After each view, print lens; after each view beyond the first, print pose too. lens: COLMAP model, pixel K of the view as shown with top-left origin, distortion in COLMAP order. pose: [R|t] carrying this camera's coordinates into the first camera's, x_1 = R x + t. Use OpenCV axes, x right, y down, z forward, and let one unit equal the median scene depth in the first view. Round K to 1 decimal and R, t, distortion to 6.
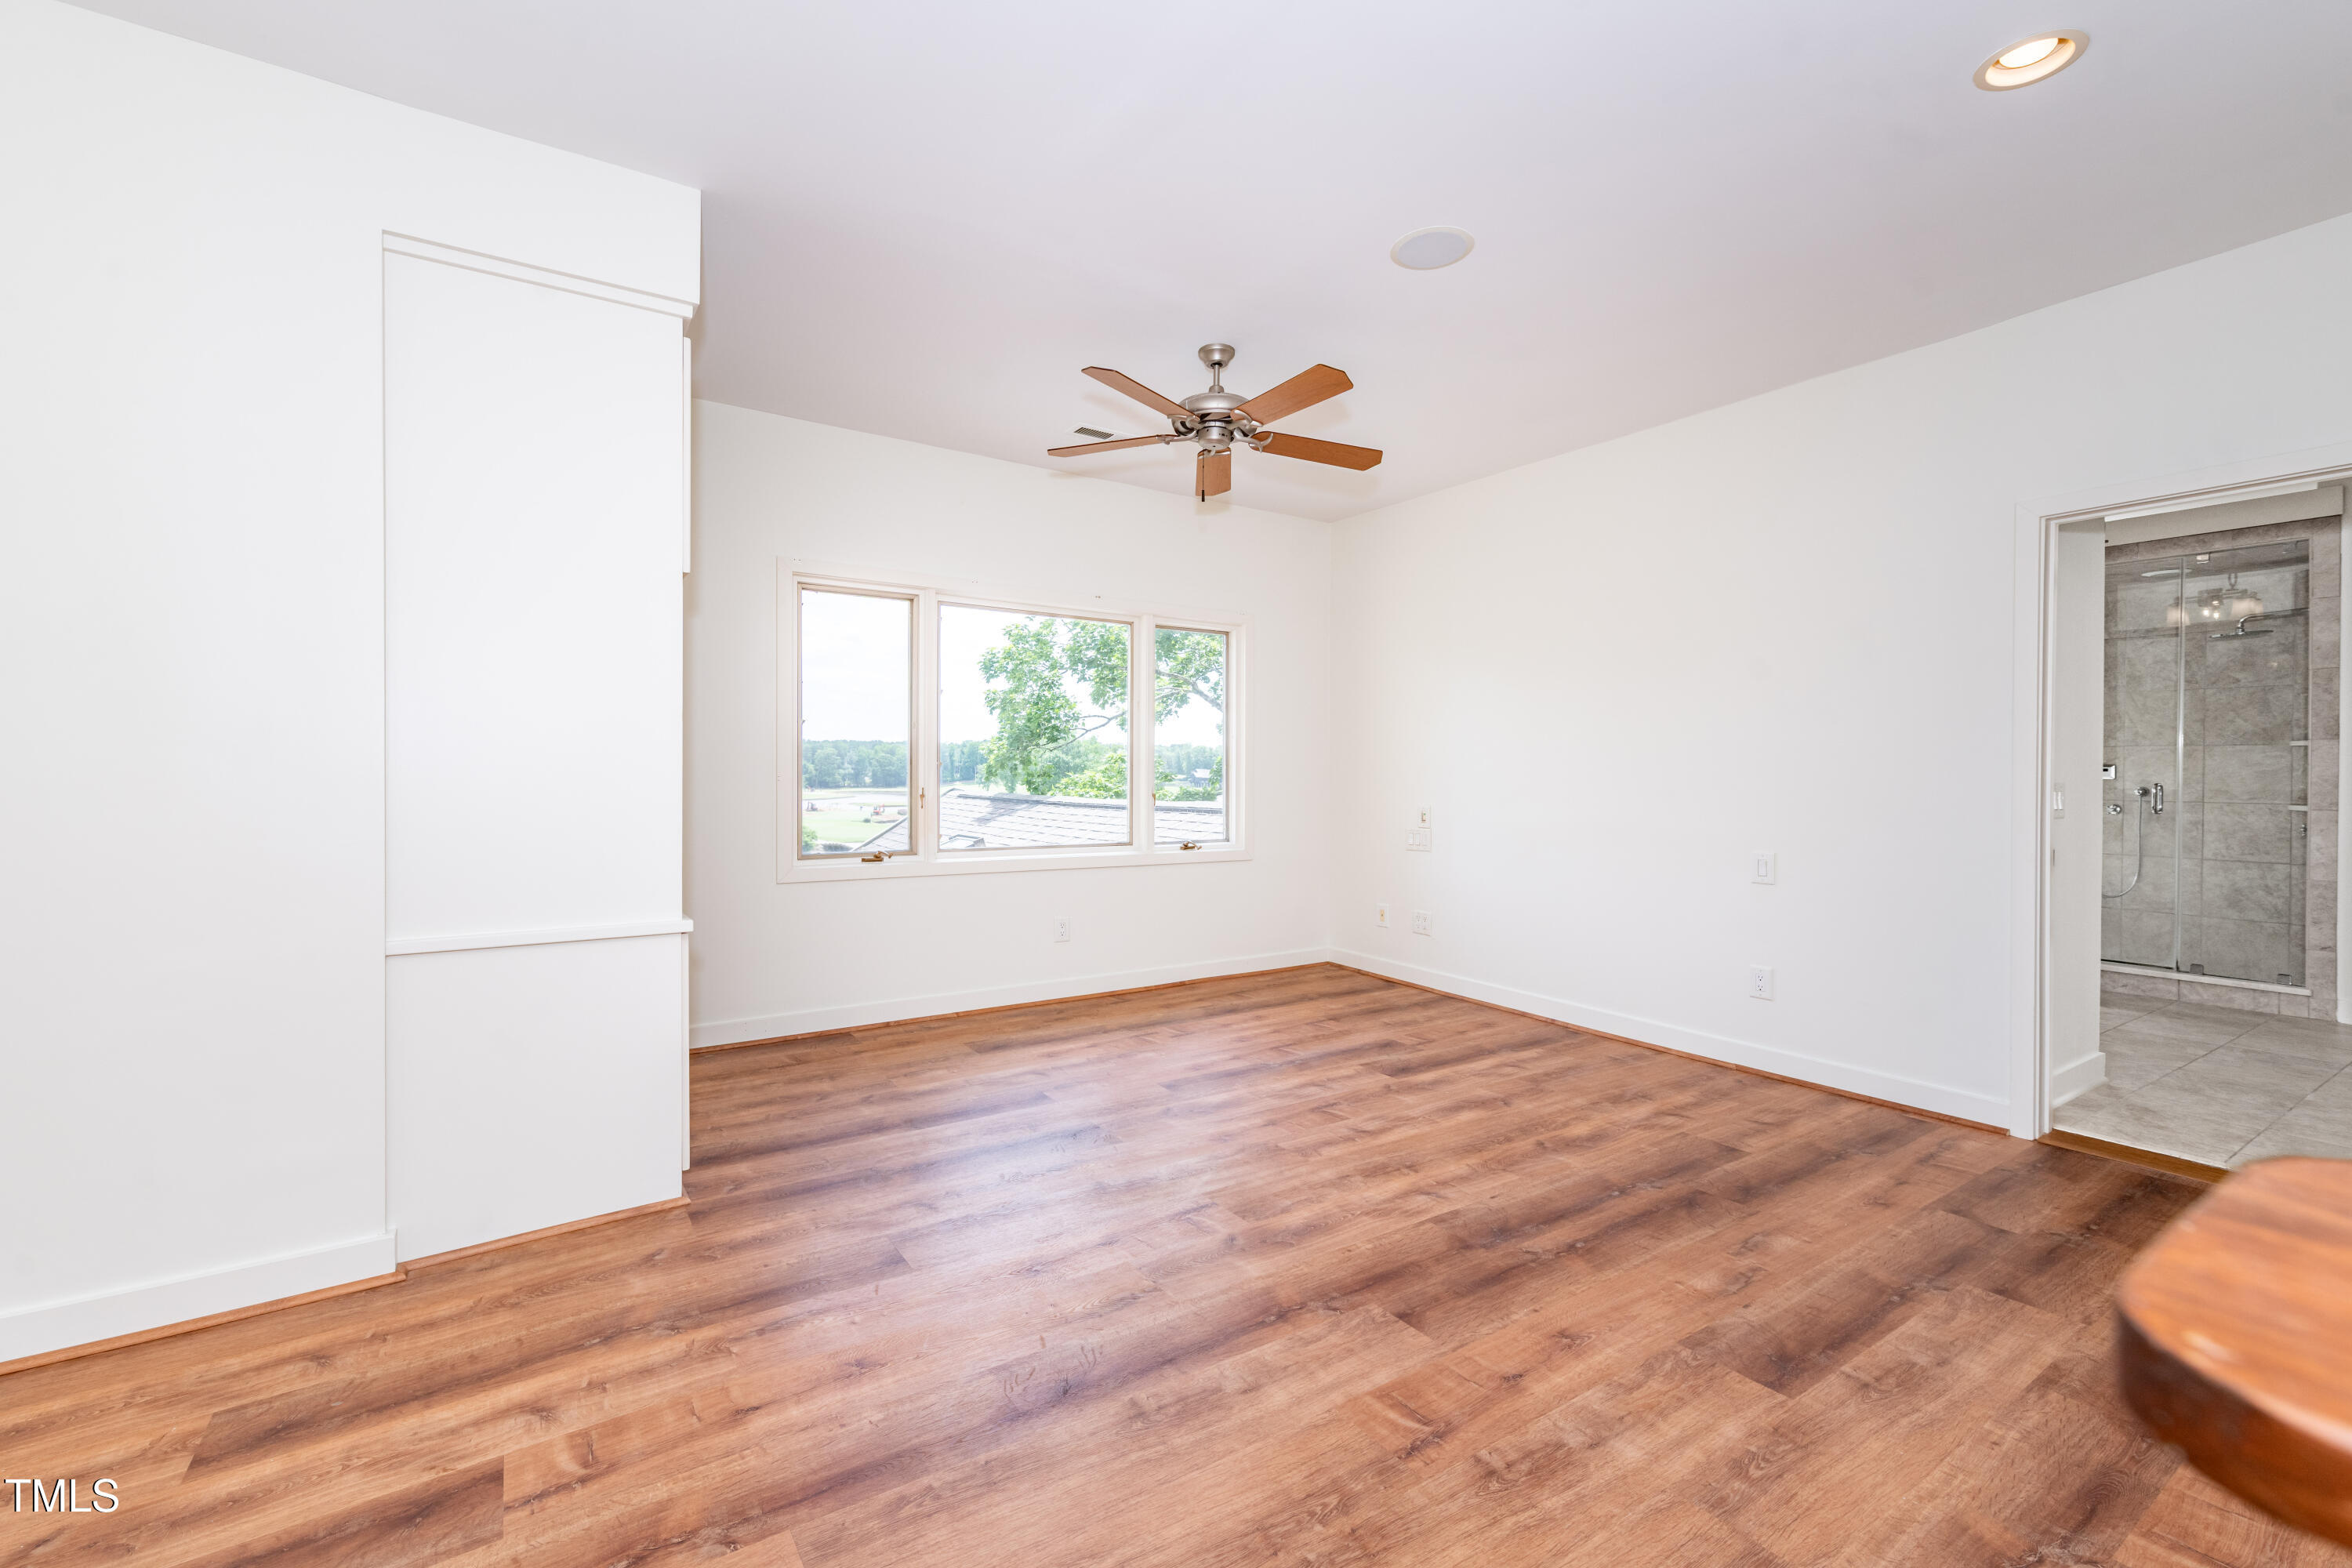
lens RADIAL K [[957.8, 0, 1164.8], [0, 957.8, 784.1], [0, 0, 1]] dist [0.009066, -0.000975]
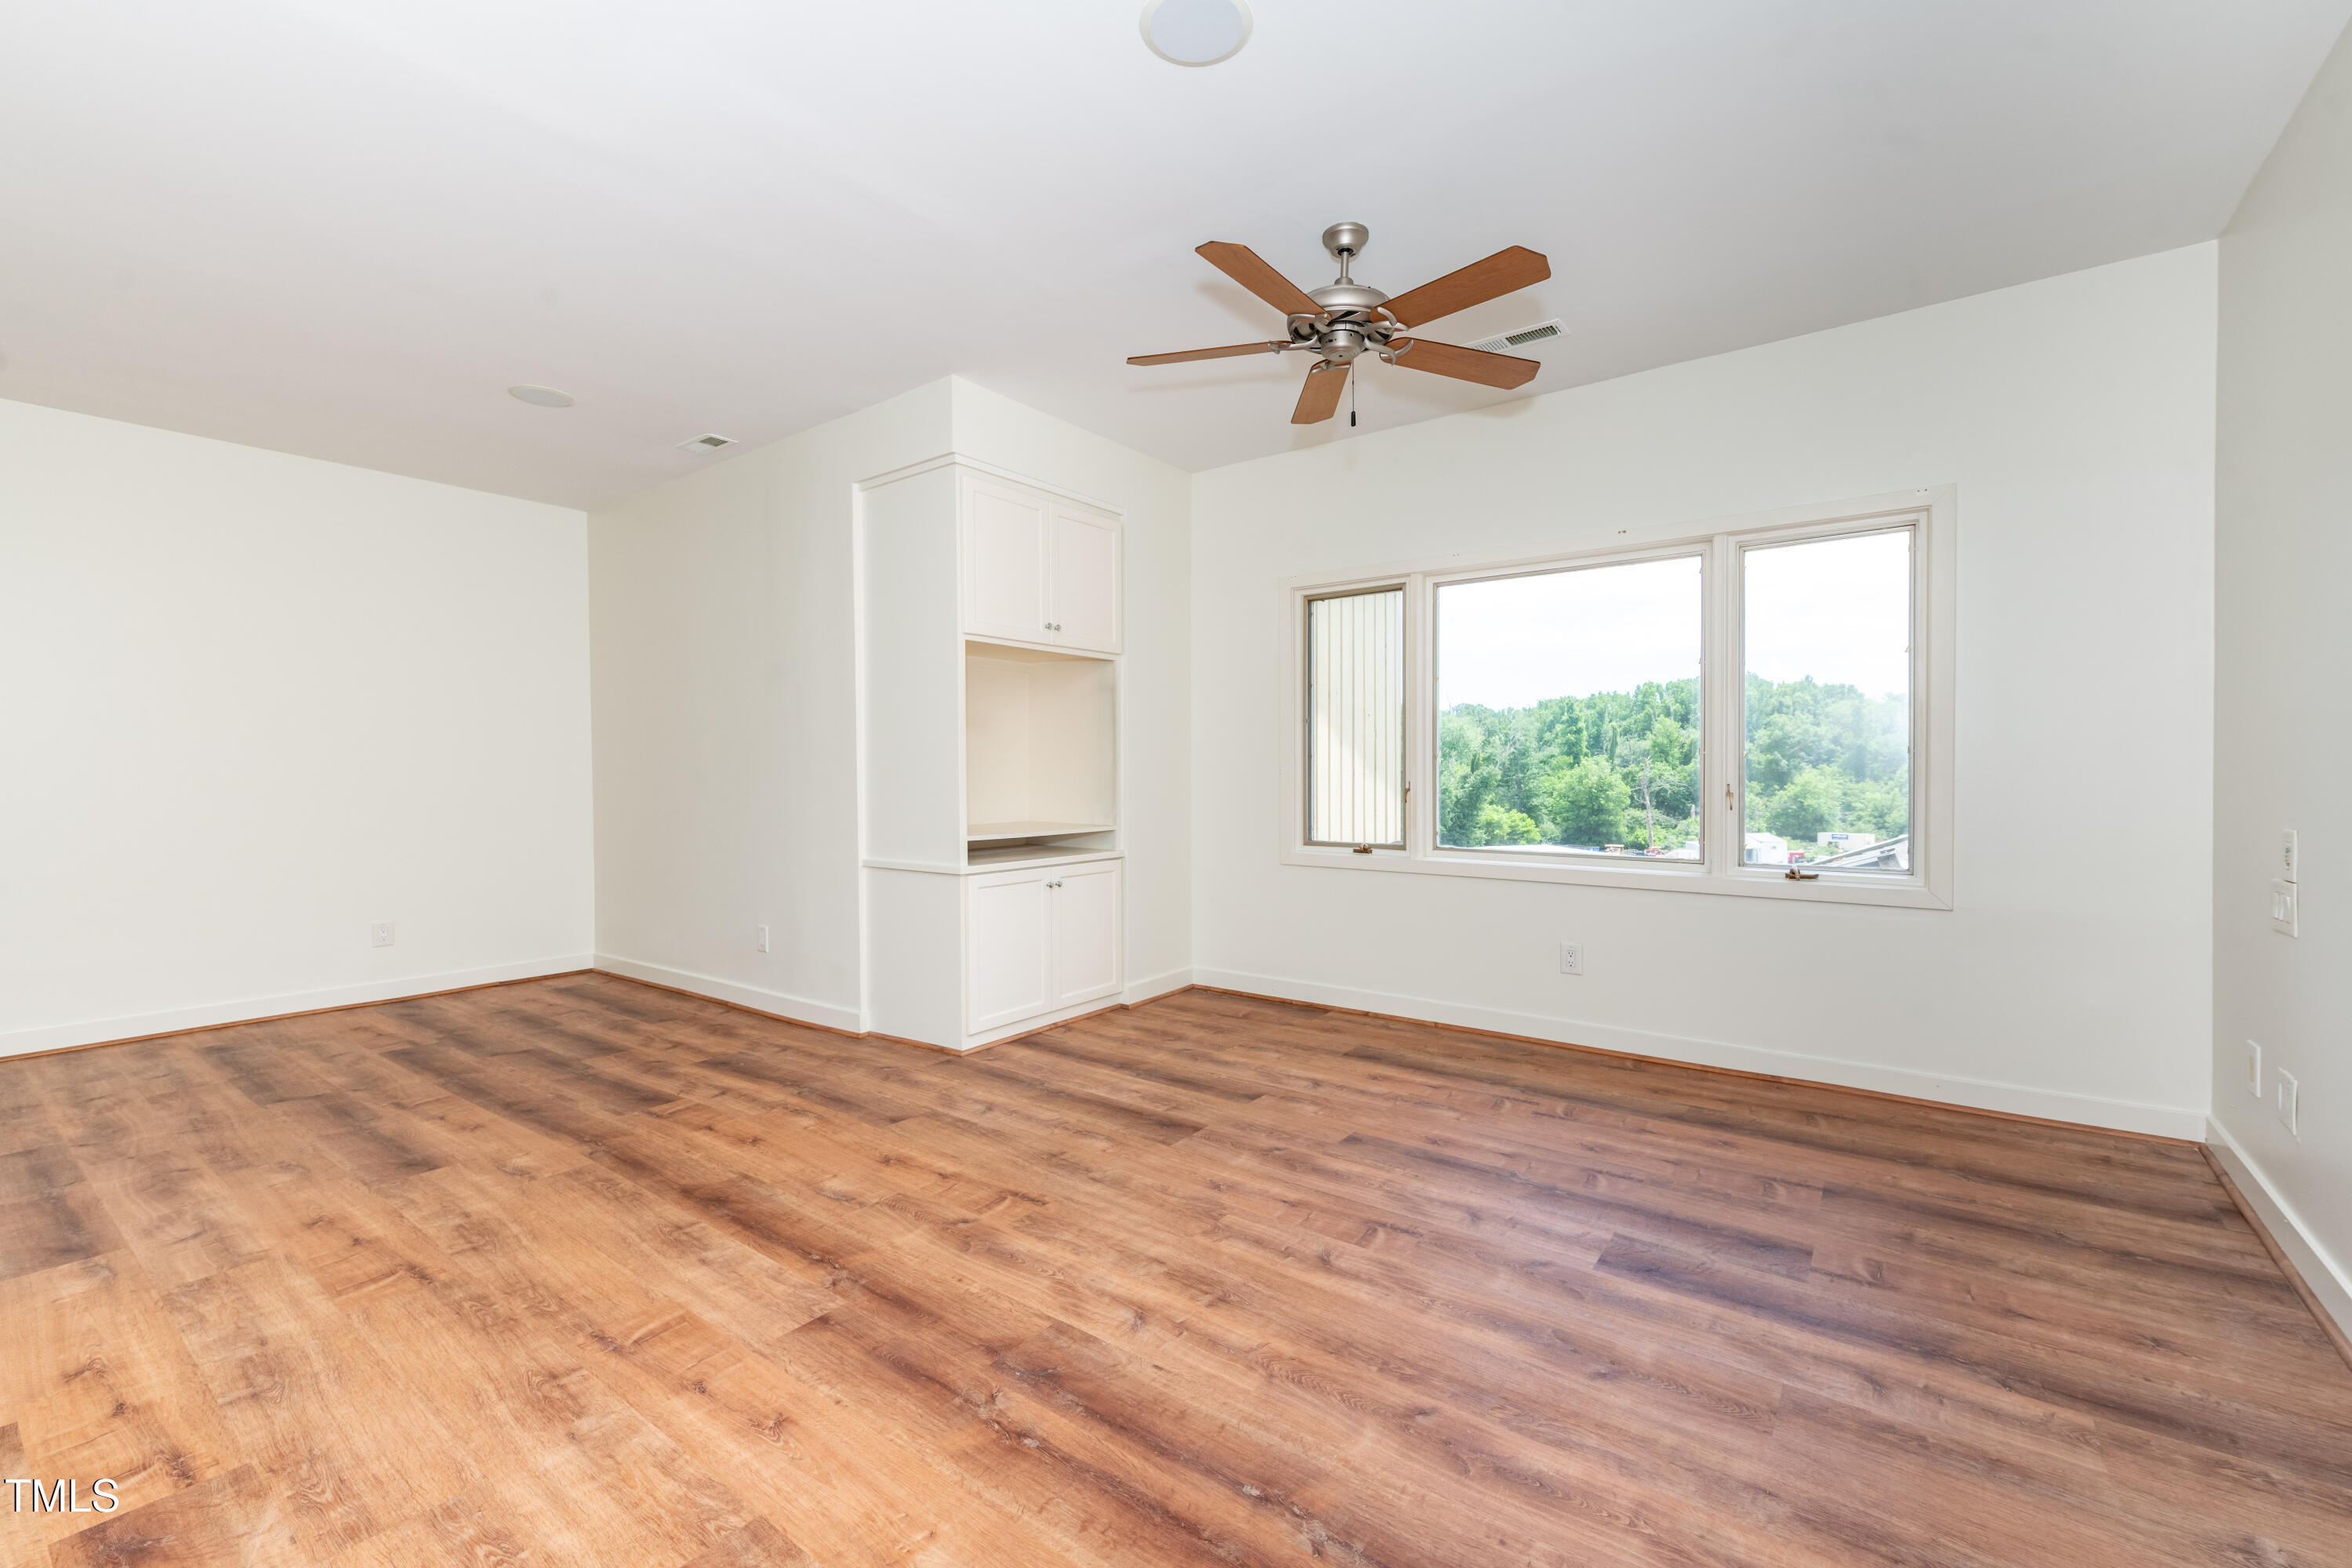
lens RADIAL K [[957.8, 0, 1174.9], [0, 957.8, 782.6], [0, 0, 1]] dist [0.009066, -0.000975]
pose [[0.361363, 0.005847, -0.932407, 1.167637], [-0.003187, 0.999982, 0.005036, 0.003459], [0.932420, 0.001152, 0.361375, 0.892734]]
